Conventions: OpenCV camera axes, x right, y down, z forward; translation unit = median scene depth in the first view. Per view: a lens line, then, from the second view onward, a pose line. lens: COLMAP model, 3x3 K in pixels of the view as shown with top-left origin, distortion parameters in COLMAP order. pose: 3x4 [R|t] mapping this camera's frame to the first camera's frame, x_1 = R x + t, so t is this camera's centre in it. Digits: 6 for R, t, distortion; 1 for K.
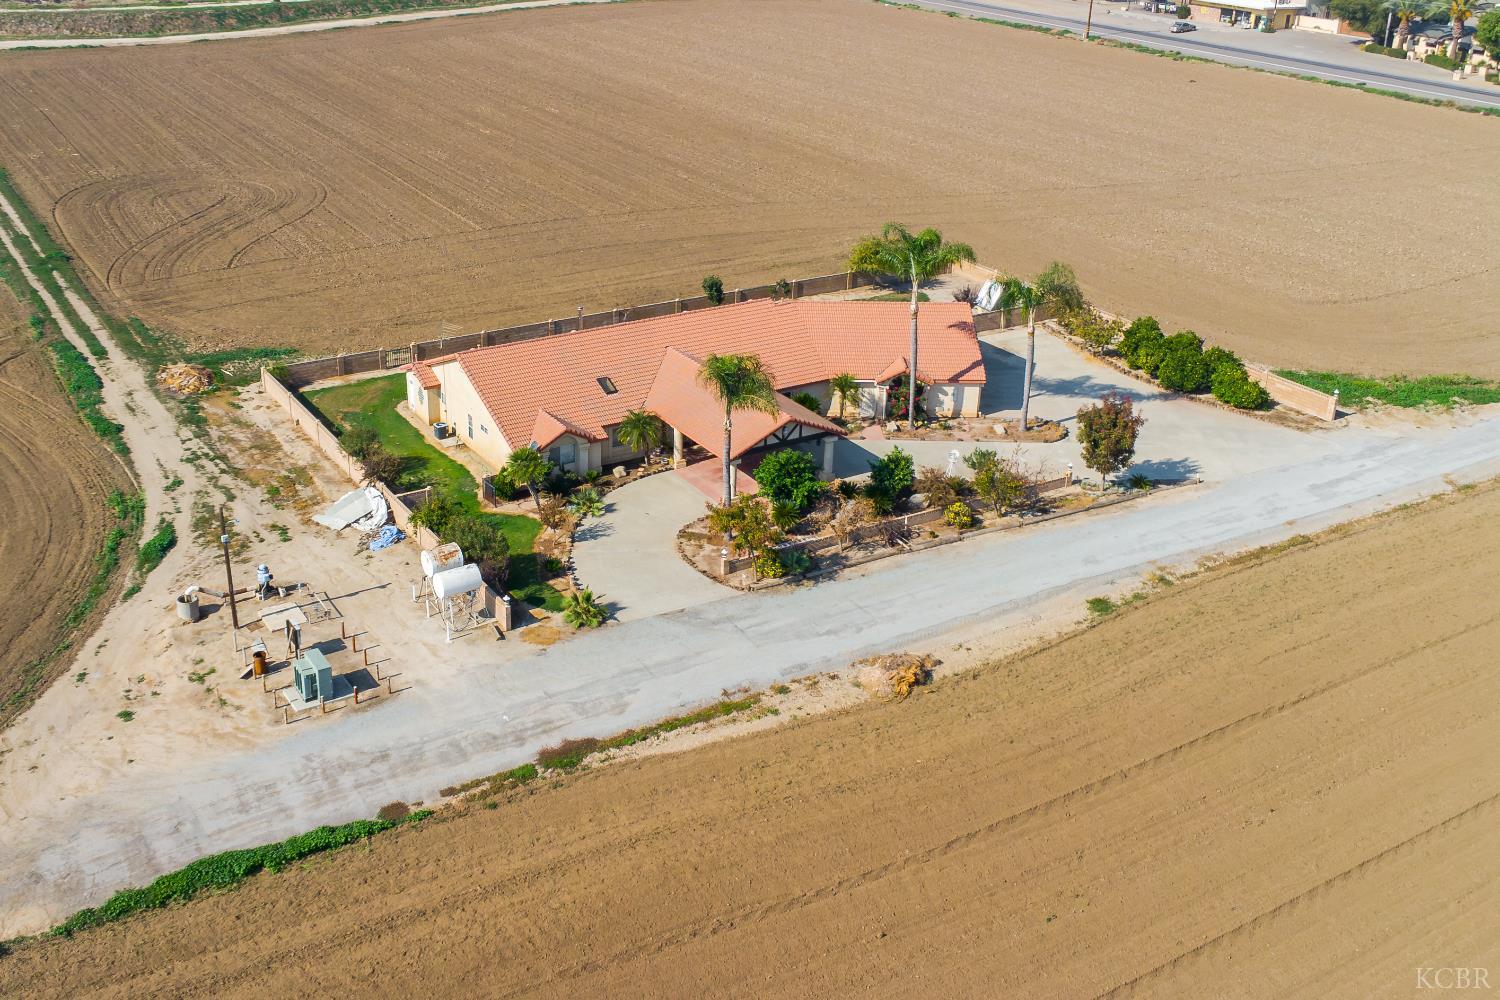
lens RADIAL K [[1512.7, 0, 654.5], [0, 1512.7, 500.6], [0, 0, 1]] dist [0.005589, 0.012461]
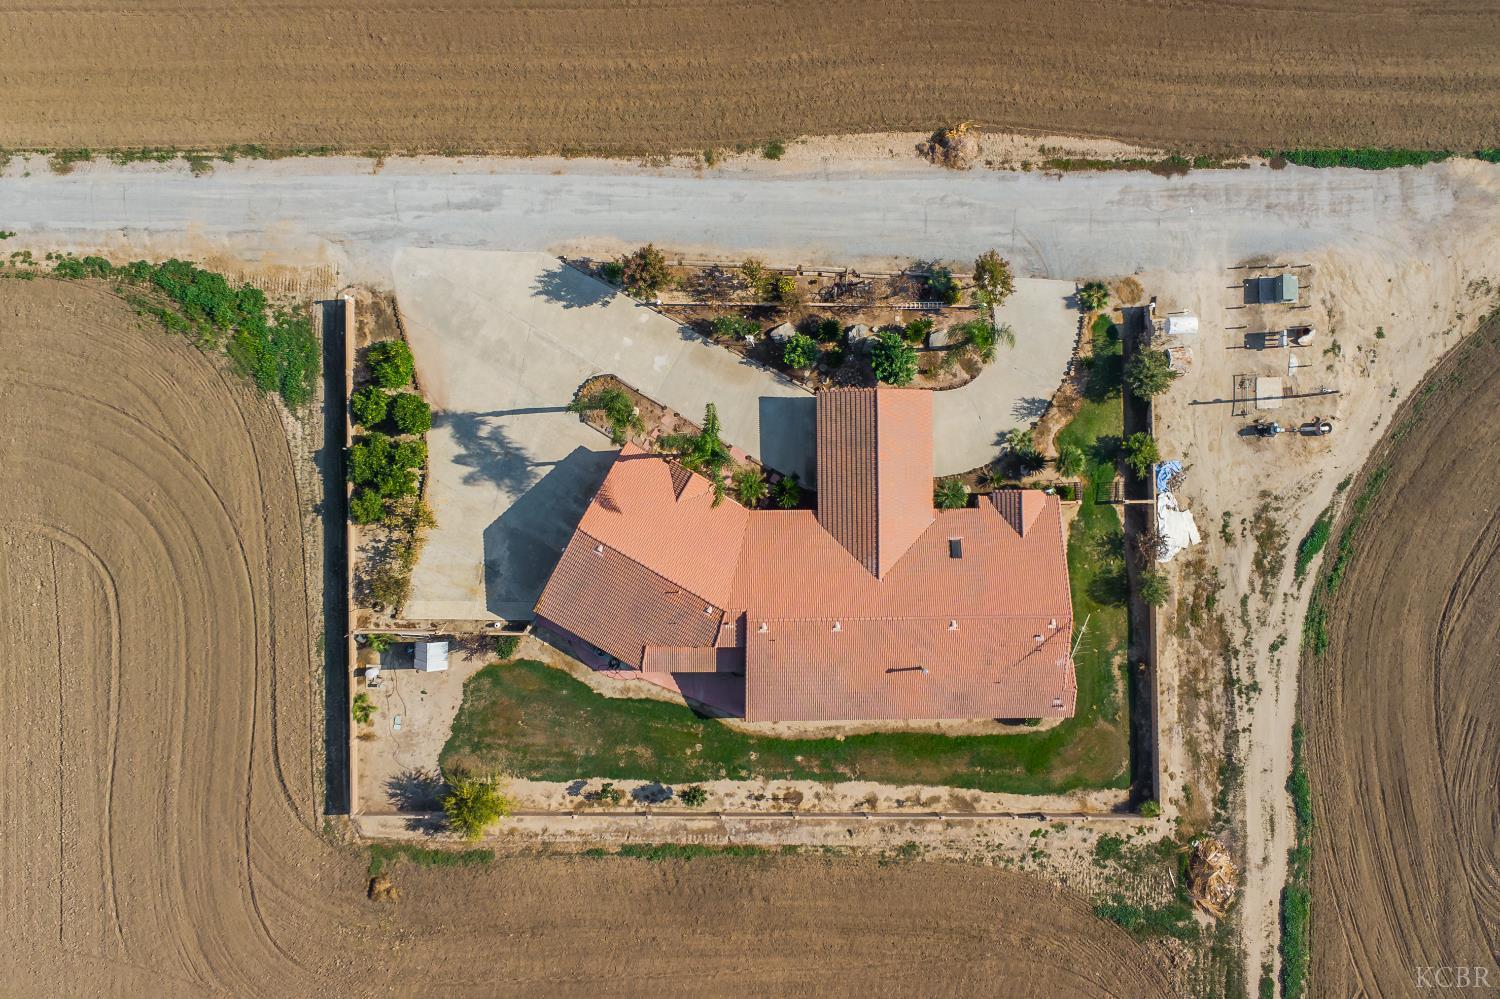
lens RADIAL K [[1358.5, 0, 683.8], [0, 1358.5, 516.1], [0, 0, 1]] dist [0.004636, 0.001130]
pose [[-0.869526, -0.493602, -0.016778, 0.202202], [0.196287, -0.376551, 0.905362, -1.178205], [-0.453207, 0.783942, 0.424309, 0.701135]]
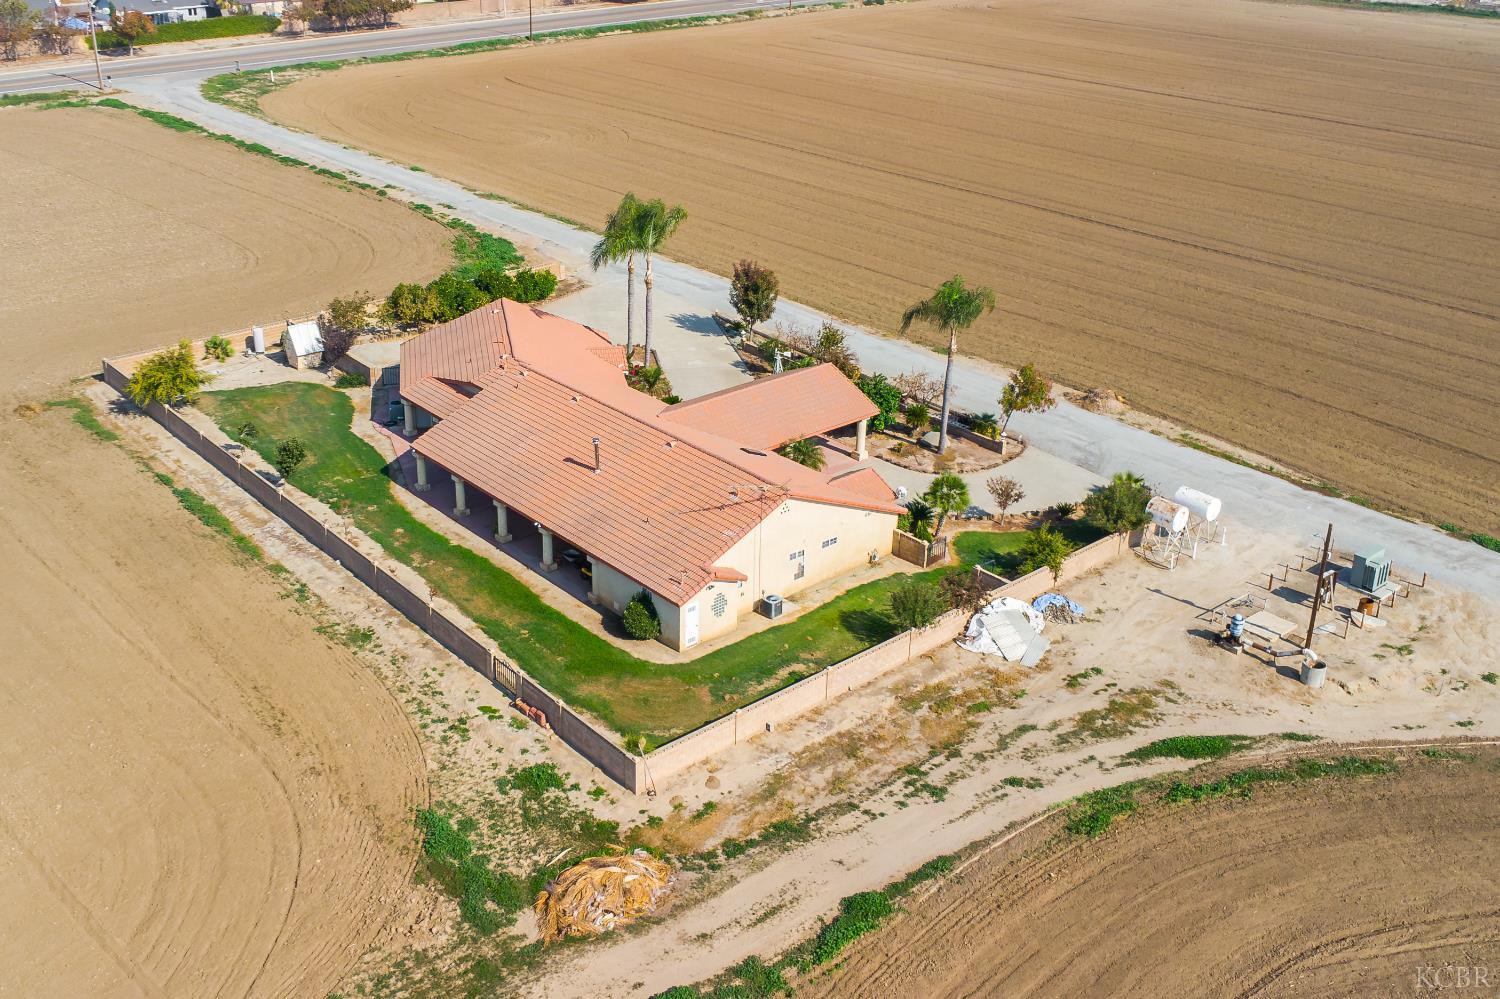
lens RADIAL K [[1512.7, 0, 654.5], [0, 1512.7, 500.1], [0, 0, 1]] dist [0.005589, 0.012461]
pose [[-0.149162, -0.429357, 0.890732, -0.910915], [0.420390, 0.787809, 0.450144, -0.527625], [-0.894999, 0.441599, 0.062986, 1.121435]]
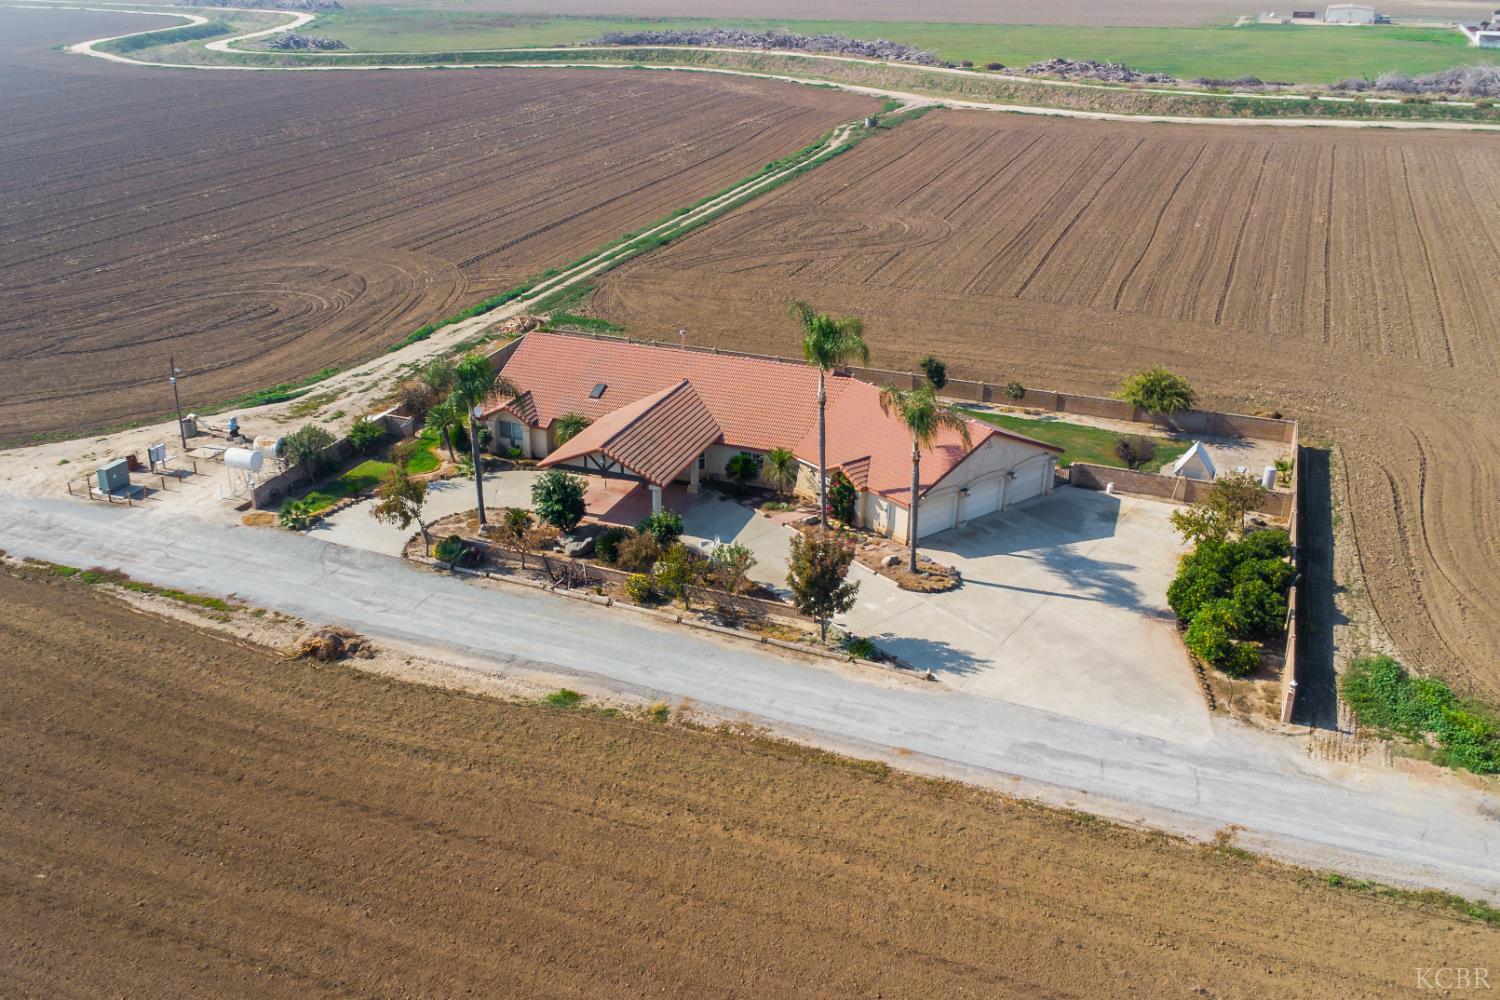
lens RADIAL K [[1358.5, 0, 683.8], [0, 1358.5, 516.6], [0, 0, 1]] dist [0.004636, 0.001130]
pose [[0.604268, 0.316456, -0.731243, 0.847810], [-0.331700, 0.934350, 0.130252, -0.156102], [0.724455, 0.163846, 0.669566, 0.438815]]
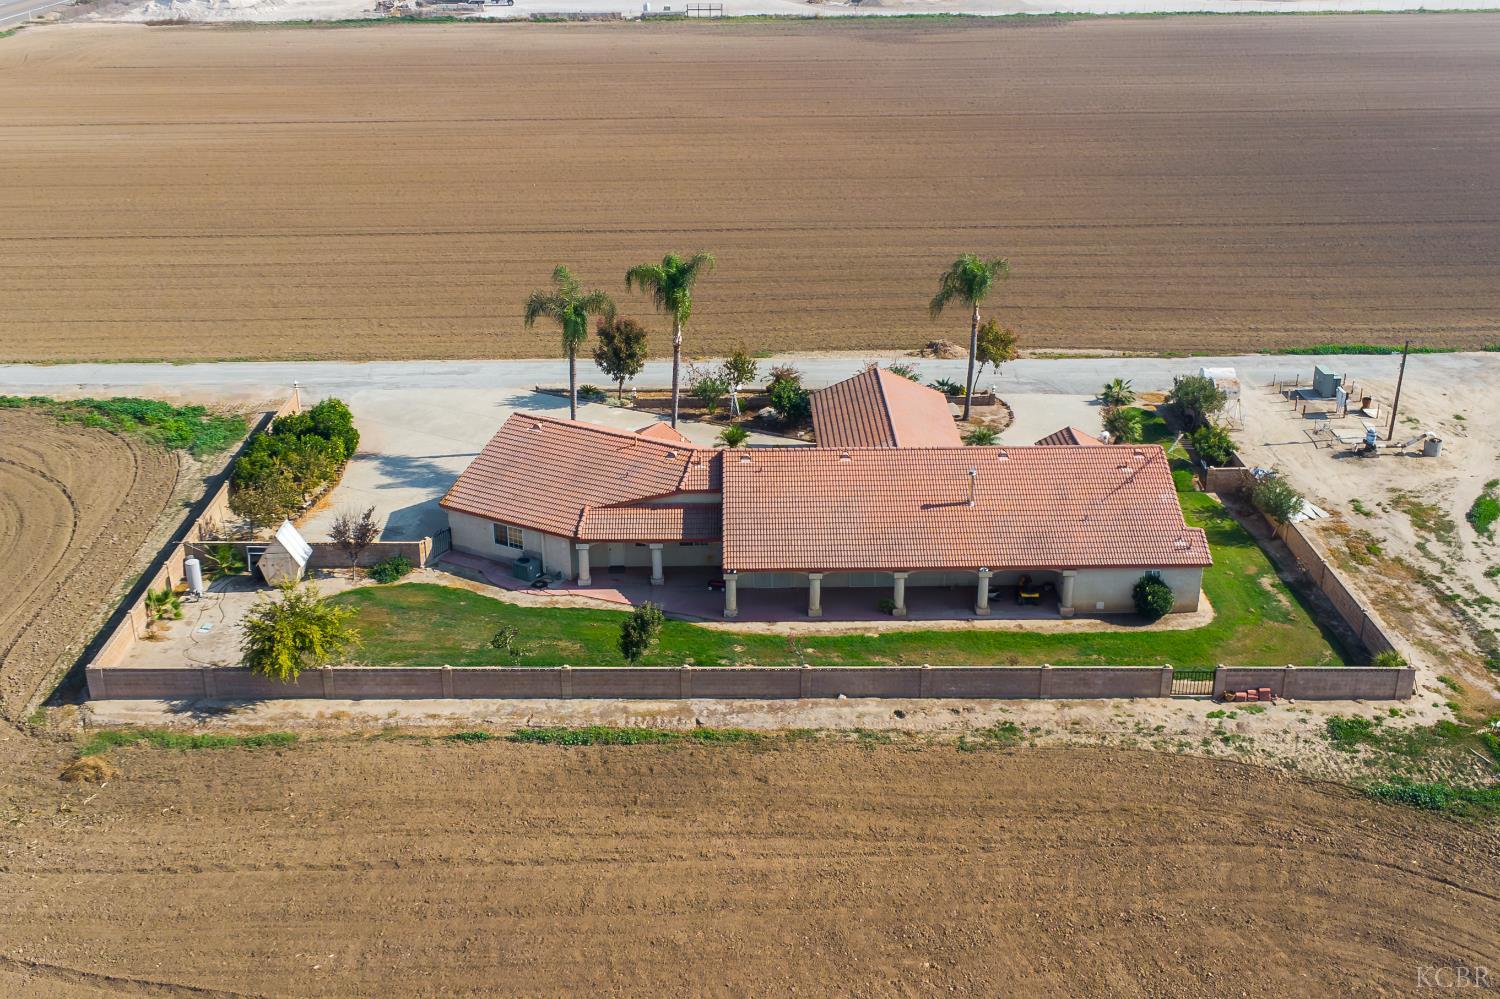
lens RADIAL K [[1597.3, 0, 702.1], [0, 1597.3, 500.7], [0, 0, 1]] dist [-0.000091, 0.031328]
pose [[-0.858207, -0.201304, 0.472183, -0.377792], [0.224664, 0.679791, 0.698147, -0.849960], [-0.461526, 0.705238, -0.538176, 1.802390]]
